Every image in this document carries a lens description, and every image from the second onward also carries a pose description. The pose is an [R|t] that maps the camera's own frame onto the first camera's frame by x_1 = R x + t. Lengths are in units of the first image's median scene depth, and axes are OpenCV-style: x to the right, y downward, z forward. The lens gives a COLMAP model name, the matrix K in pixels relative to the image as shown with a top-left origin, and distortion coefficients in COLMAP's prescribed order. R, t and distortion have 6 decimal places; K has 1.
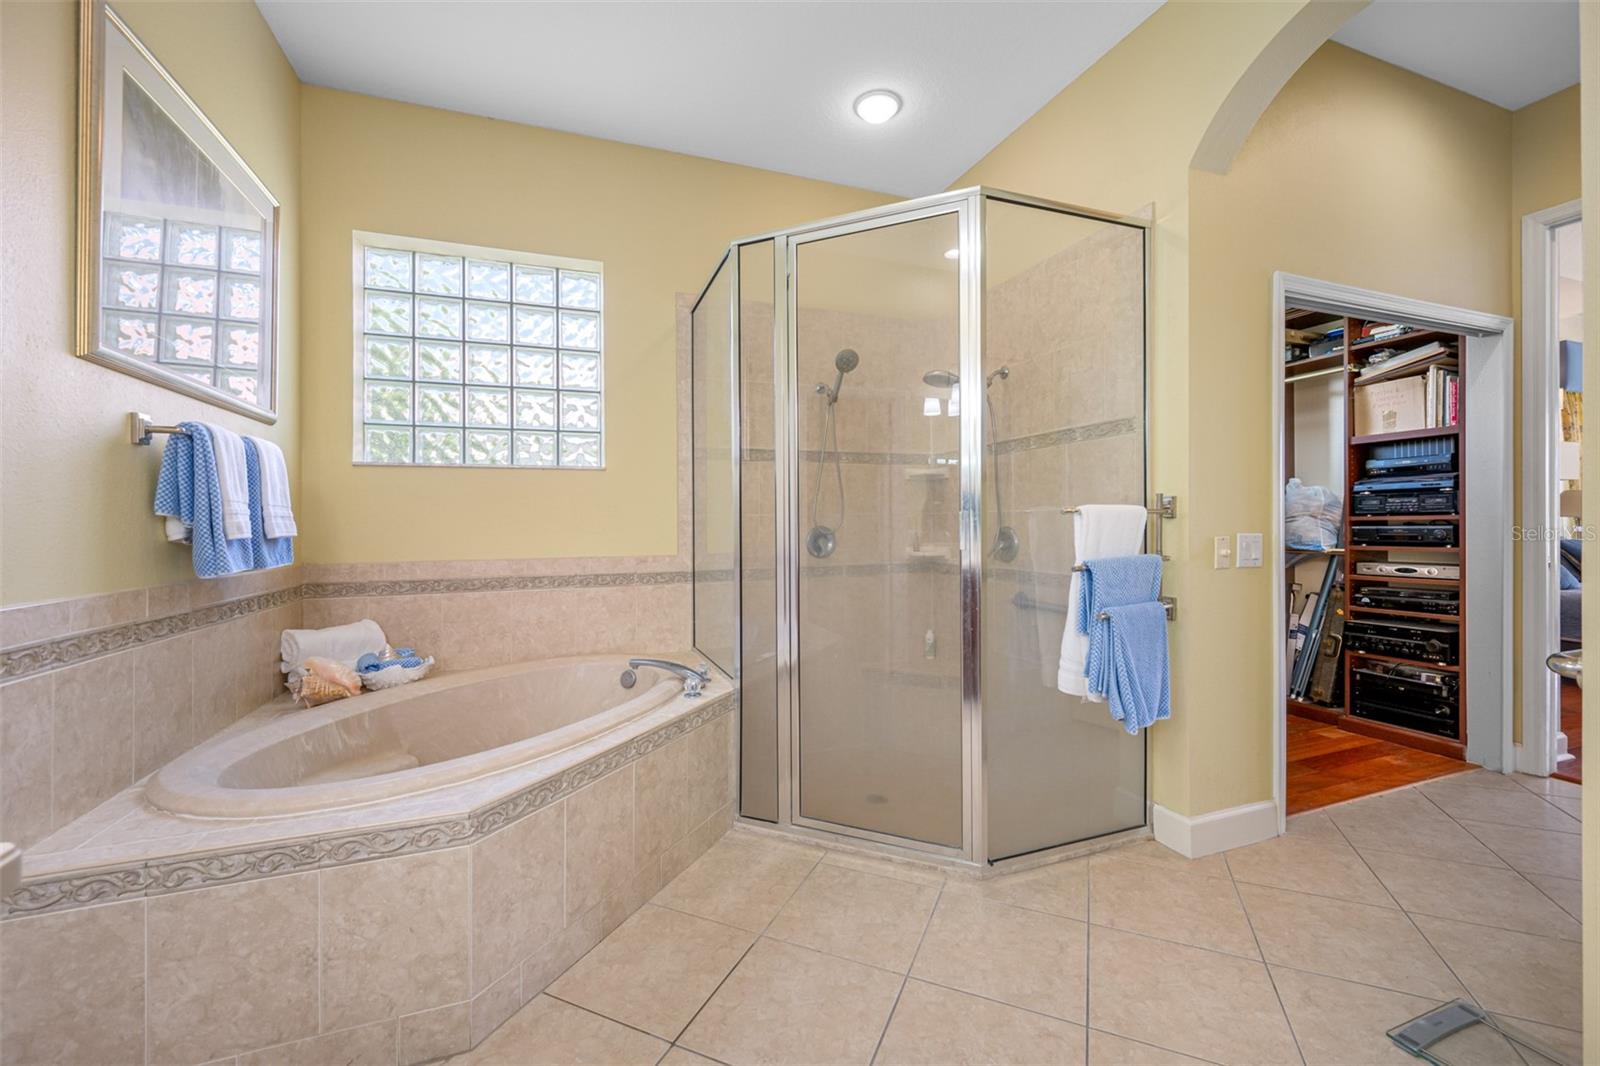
lens RADIAL K [[644.4, 0, 815.7], [0, 644.4, 526.4], [0, 0, 1]] dist [-0.002544, 0.000935]
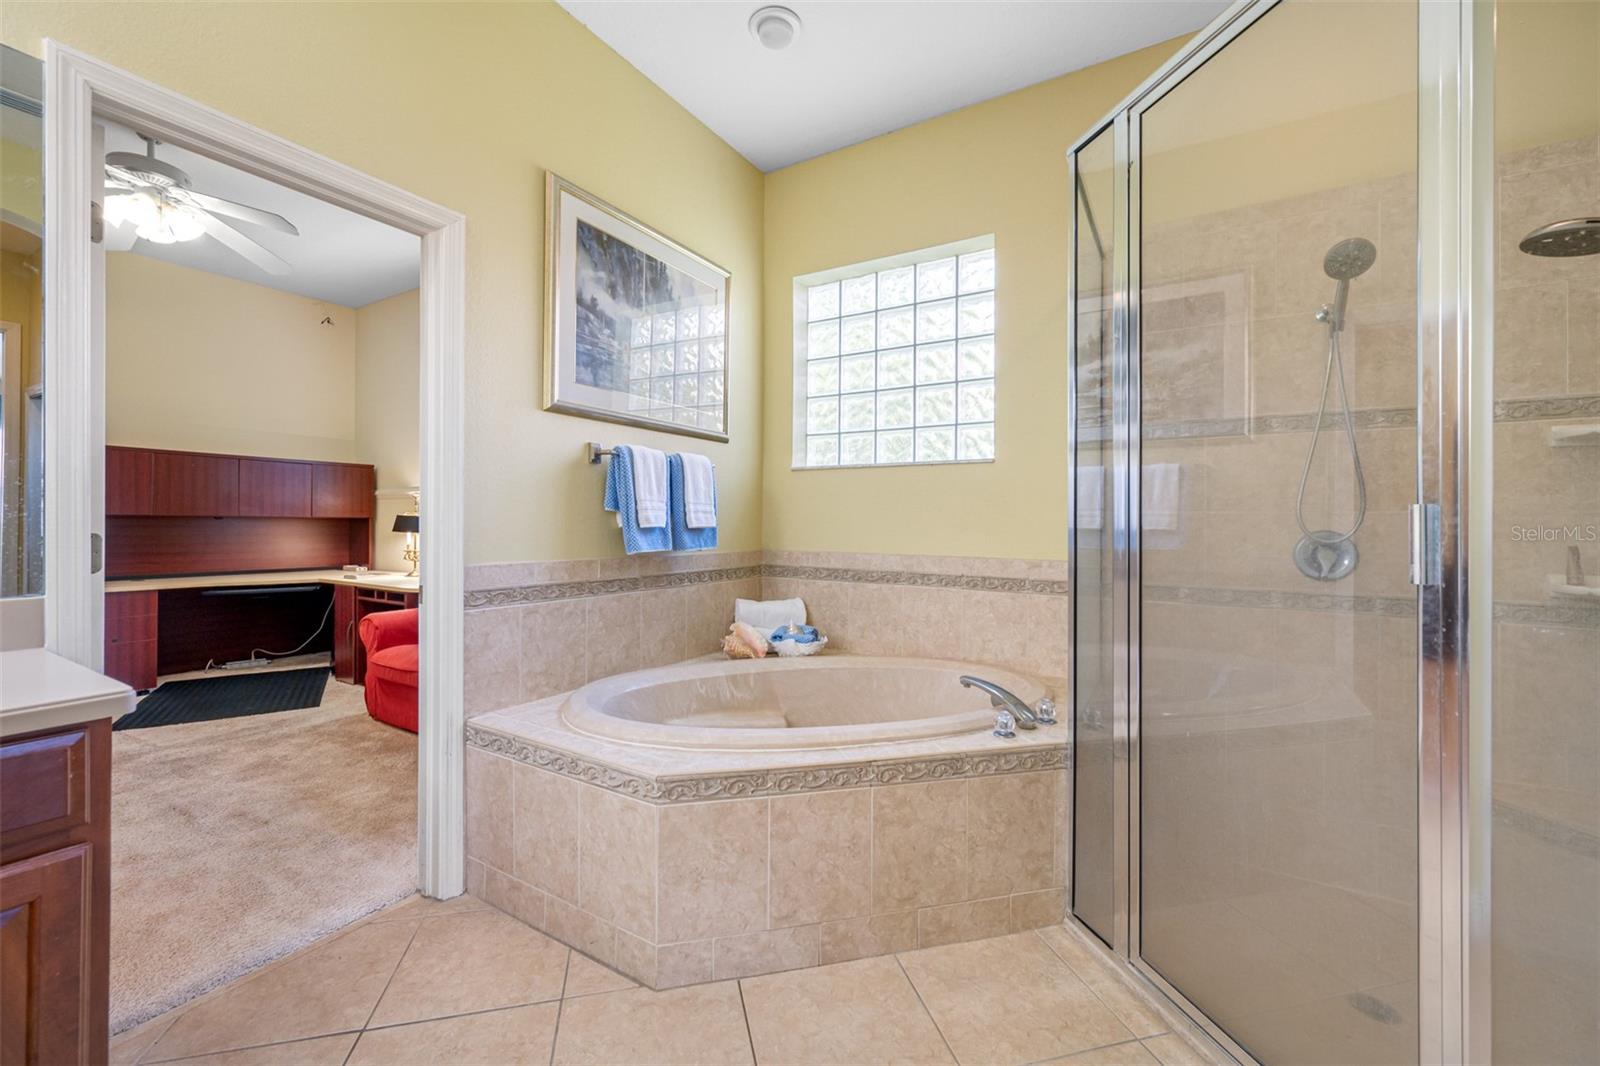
lens RADIAL K [[644.4, 0, 803.0], [0, 644.4, 519.8], [0, 0, 1]] dist [-0.002544, 0.000935]
pose [[0.611543, 0.012781, -0.791108, 0.321583], [-0.018431, 0.999828, 0.001906, -0.004593], [0.790996, 0.013415, 0.611674, 0.334051]]
